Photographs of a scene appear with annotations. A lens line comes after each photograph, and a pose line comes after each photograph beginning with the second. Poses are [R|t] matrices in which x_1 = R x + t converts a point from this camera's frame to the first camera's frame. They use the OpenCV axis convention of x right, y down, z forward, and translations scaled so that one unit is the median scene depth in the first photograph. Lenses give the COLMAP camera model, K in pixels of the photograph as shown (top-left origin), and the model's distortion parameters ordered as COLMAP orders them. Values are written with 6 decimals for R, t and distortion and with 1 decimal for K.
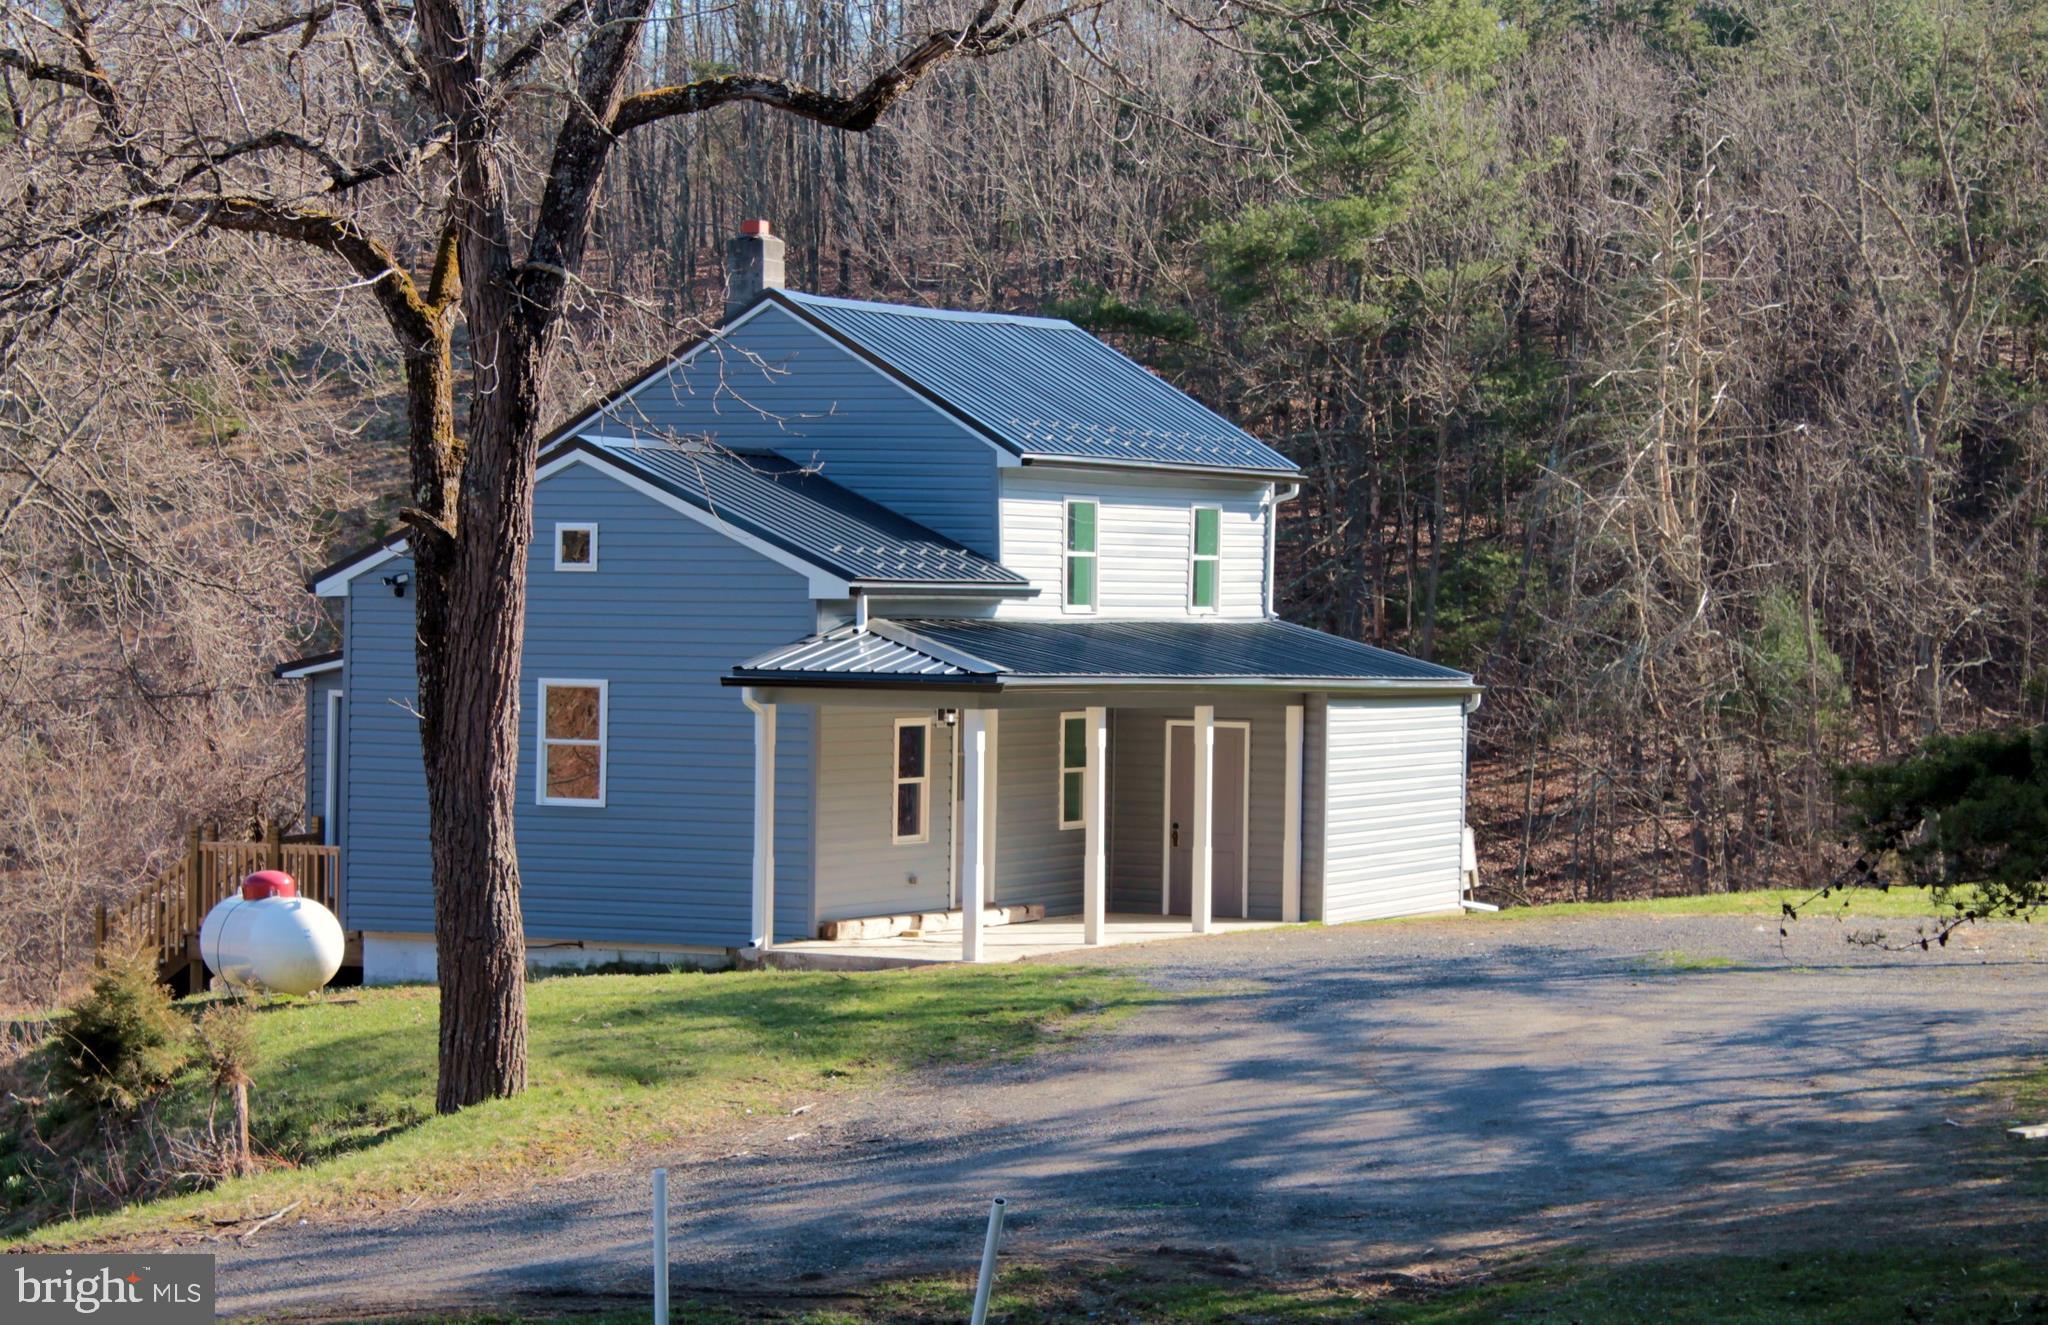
lens RADIAL K [[5328.8, 0, 1024.0], [0, 5328.8, 662.5], [0, 0, 1]] dist [0.103723, 0.111810]
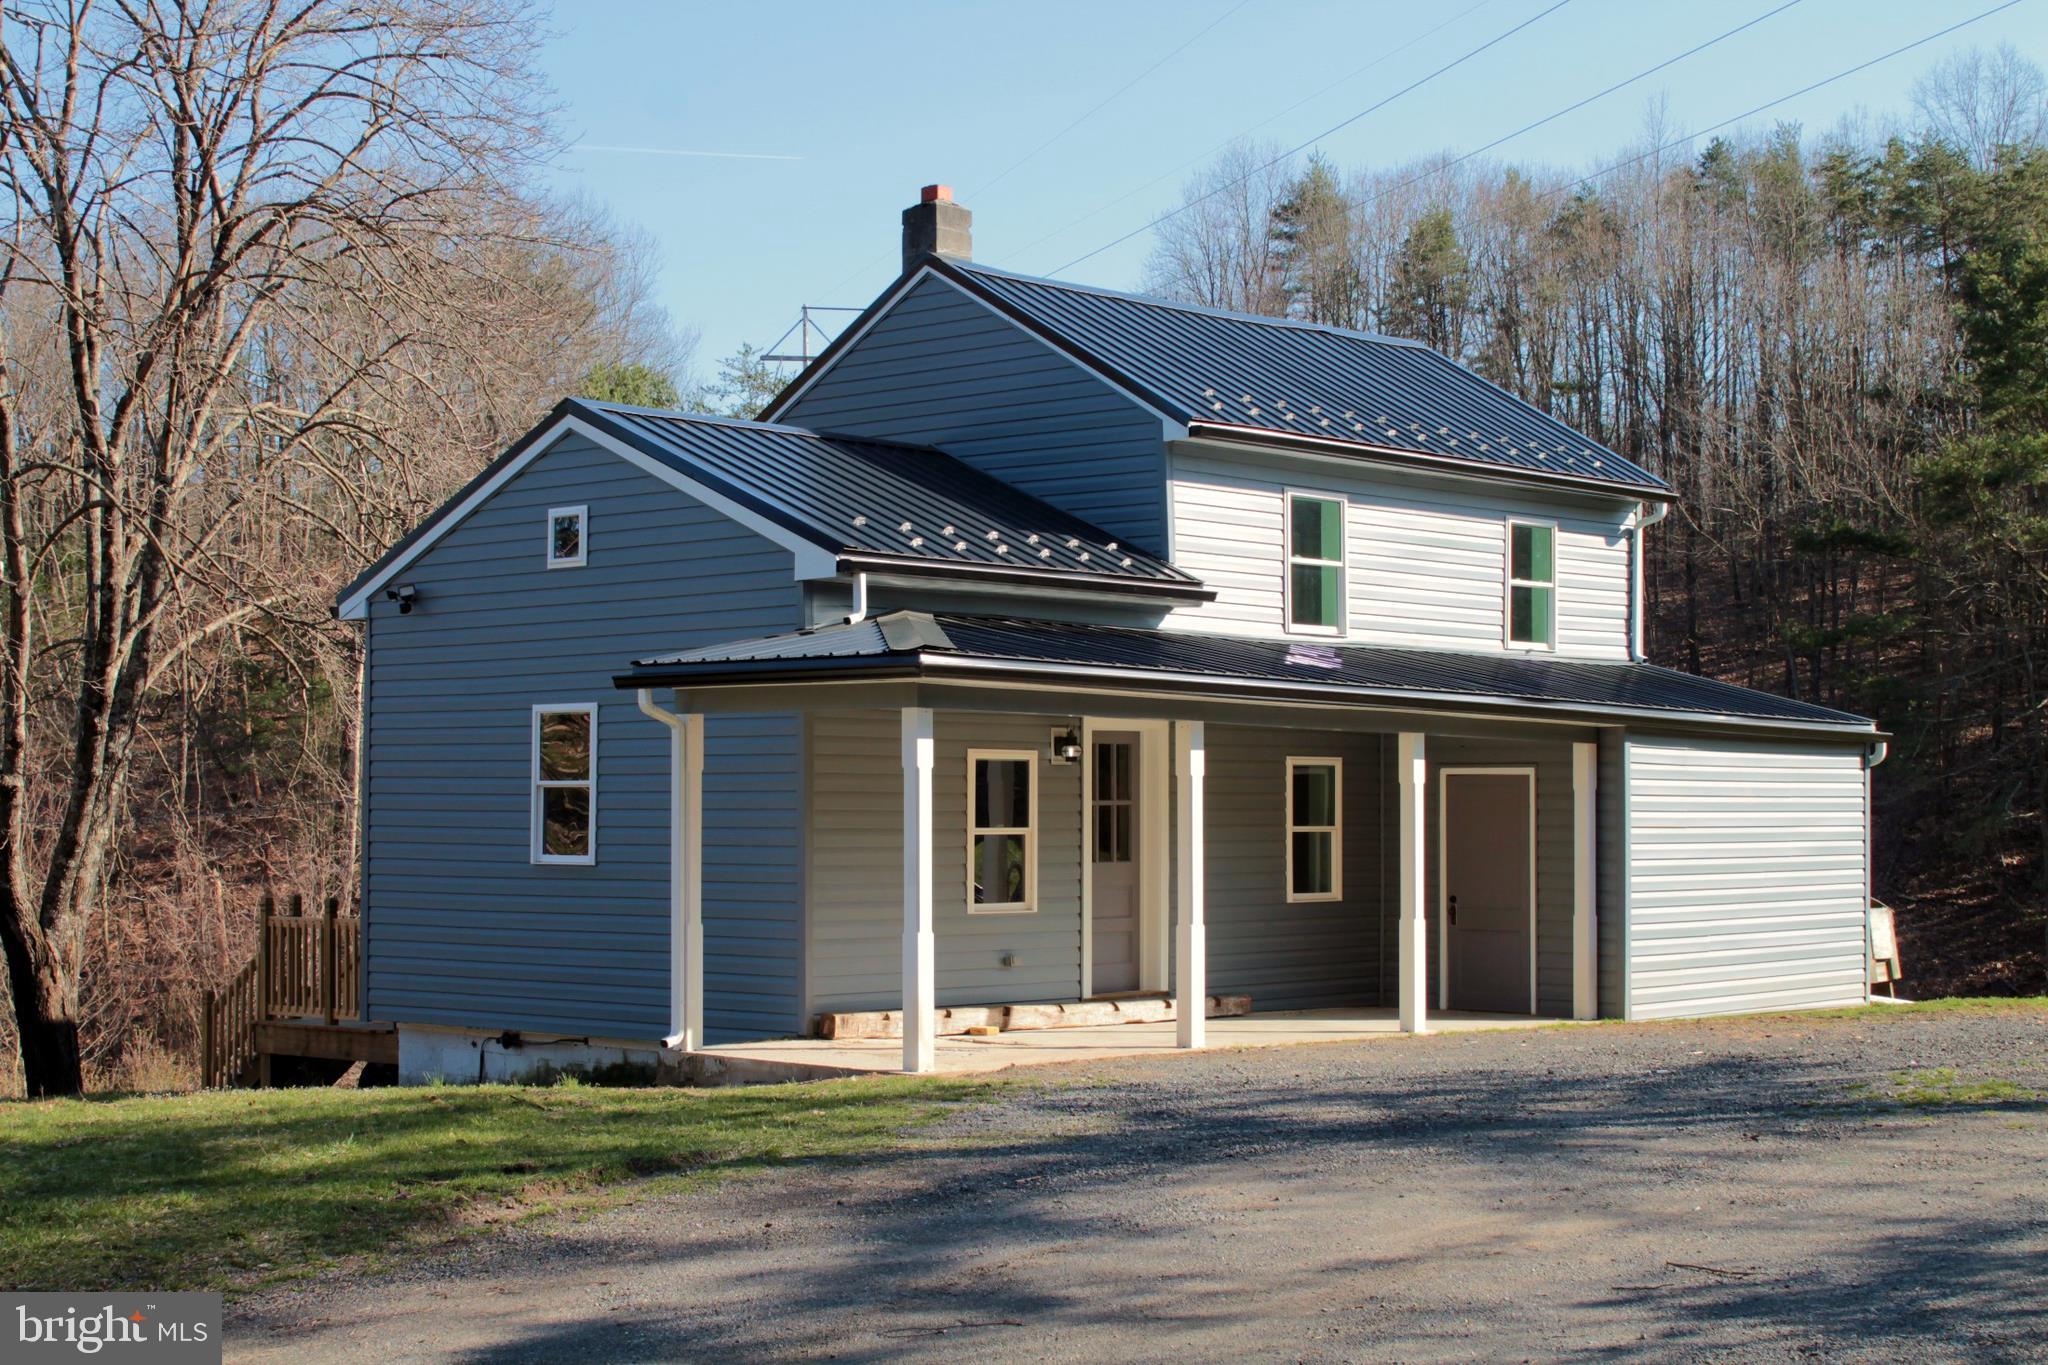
lens RADIAL K [[3055.3, 0, 1022.3], [0, 3055.3, 722.2], [0, 0, 1]] dist [-0.034395, 0.042053]
pose [[0.951604, -0.022079, -0.306534, 0.110198], [0.007371, 0.998769, -0.049057, 0.026492], [0.307239, 0.044424, 0.950595, 0.548822]]
